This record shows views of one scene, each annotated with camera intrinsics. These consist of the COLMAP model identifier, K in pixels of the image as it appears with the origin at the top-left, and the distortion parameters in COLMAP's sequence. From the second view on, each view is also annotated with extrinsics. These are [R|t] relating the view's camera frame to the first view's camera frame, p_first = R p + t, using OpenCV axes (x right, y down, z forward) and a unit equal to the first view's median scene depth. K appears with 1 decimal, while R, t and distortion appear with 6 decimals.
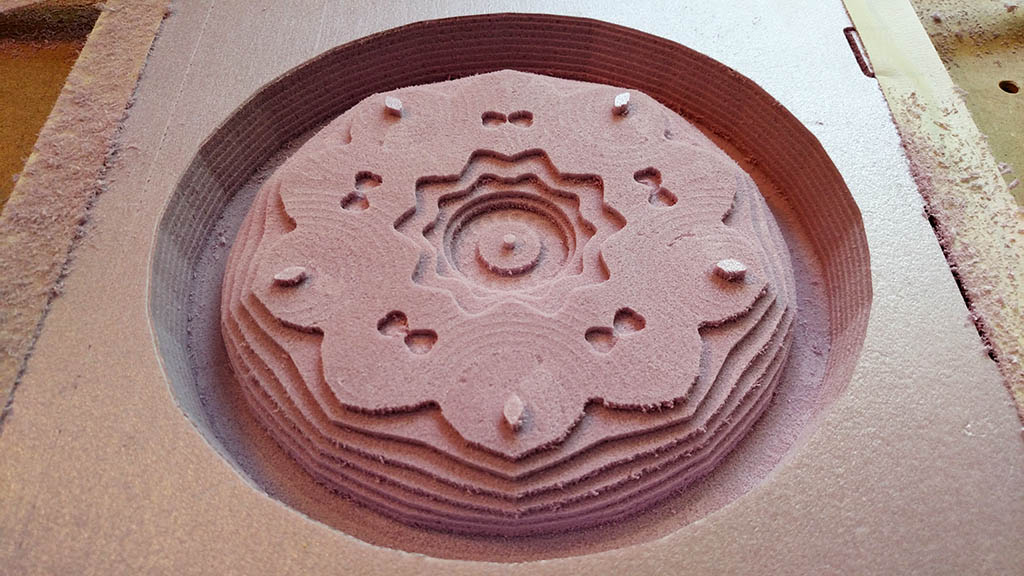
lens RADIAL K [[806.5, 0, 512.0], [0, 806.5, 288.0], [0, 0, 1]] dist [0.004015, -0.003597]
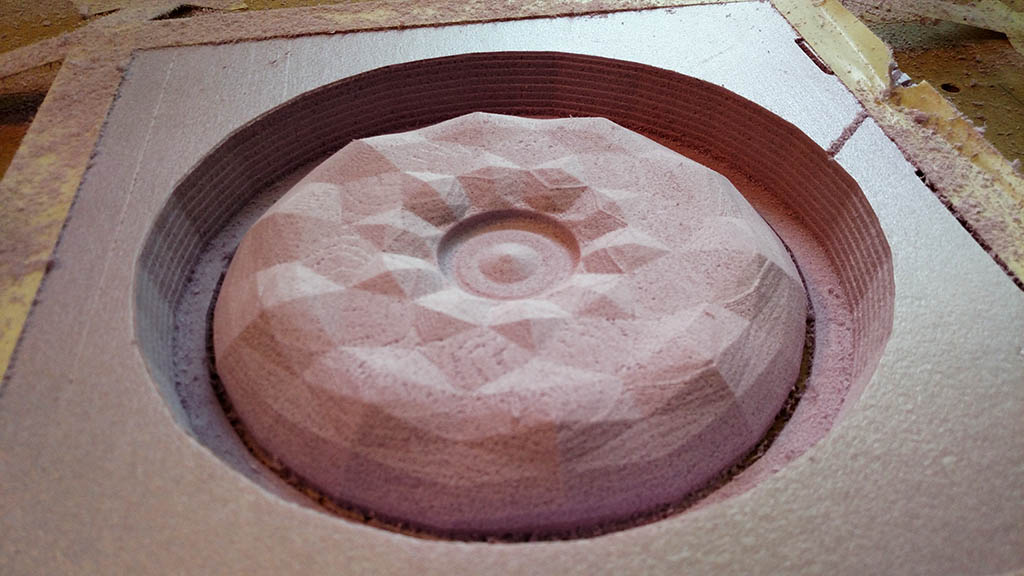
lens RADIAL K [[806.5, 0, 512.0], [0, 806.5, 288.0], [0, 0, 1]] dist [0.004015, -0.003597]
pose [[0.991090, -0.101996, 0.085654, -0.082479], [0.114372, 0.981291, -0.154878, 0.126820], [-0.068255, 0.163295, 0.984213, 0.055926]]
